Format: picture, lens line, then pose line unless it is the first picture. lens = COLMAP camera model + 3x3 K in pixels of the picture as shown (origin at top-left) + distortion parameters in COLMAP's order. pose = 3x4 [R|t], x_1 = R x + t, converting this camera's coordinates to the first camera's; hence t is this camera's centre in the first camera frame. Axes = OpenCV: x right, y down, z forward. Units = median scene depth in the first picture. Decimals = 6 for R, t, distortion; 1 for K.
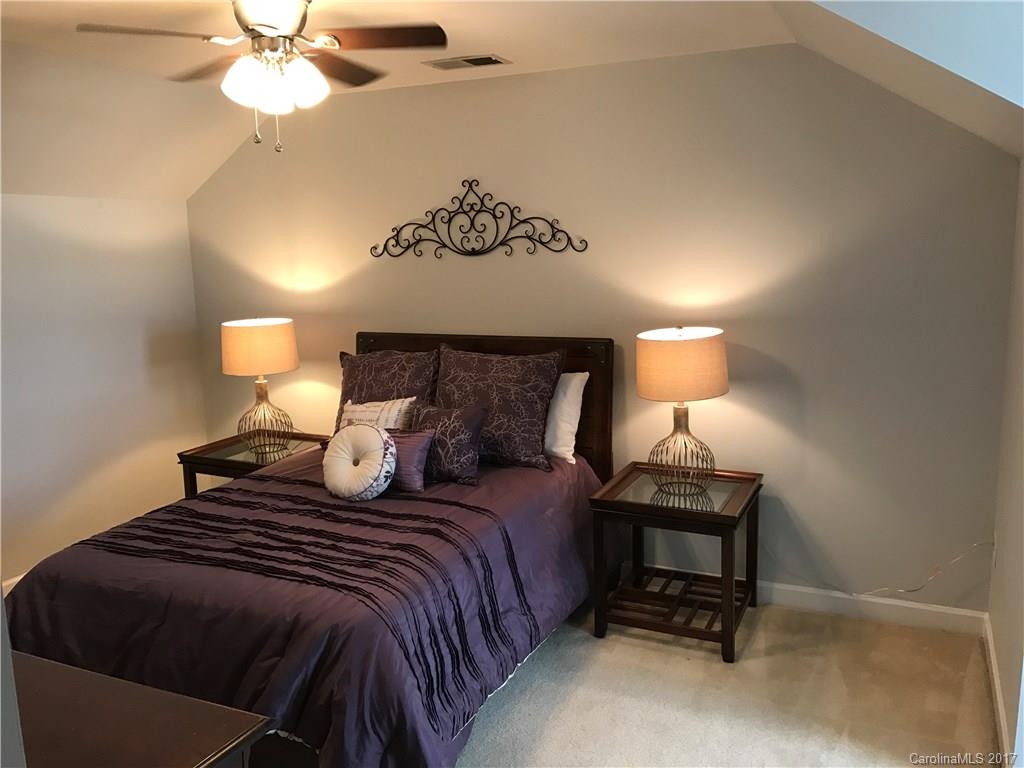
lens RADIAL K [[830.3, 0, 512.0], [0, 830.3, 384.0], [0, 0, 1]] dist [0.057904, -0.084676]
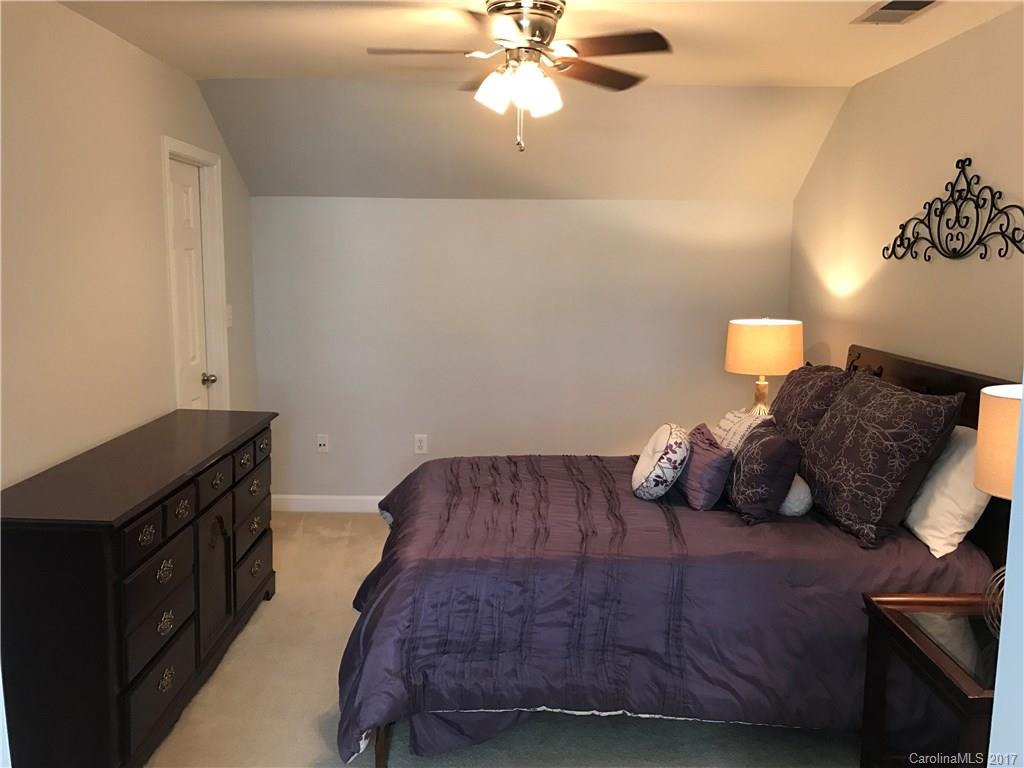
lens RADIAL K [[830.3, 0, 512.0], [0, 830.3, 384.0], [0, 0, 1]] dist [0.057904, -0.084676]
pose [[0.387799, 0.154643, -0.908679, 0.510010], [-0.161484, 0.981977, 0.098200, -0.053401], [0.907488, 0.108655, 0.405782, 0.345005]]
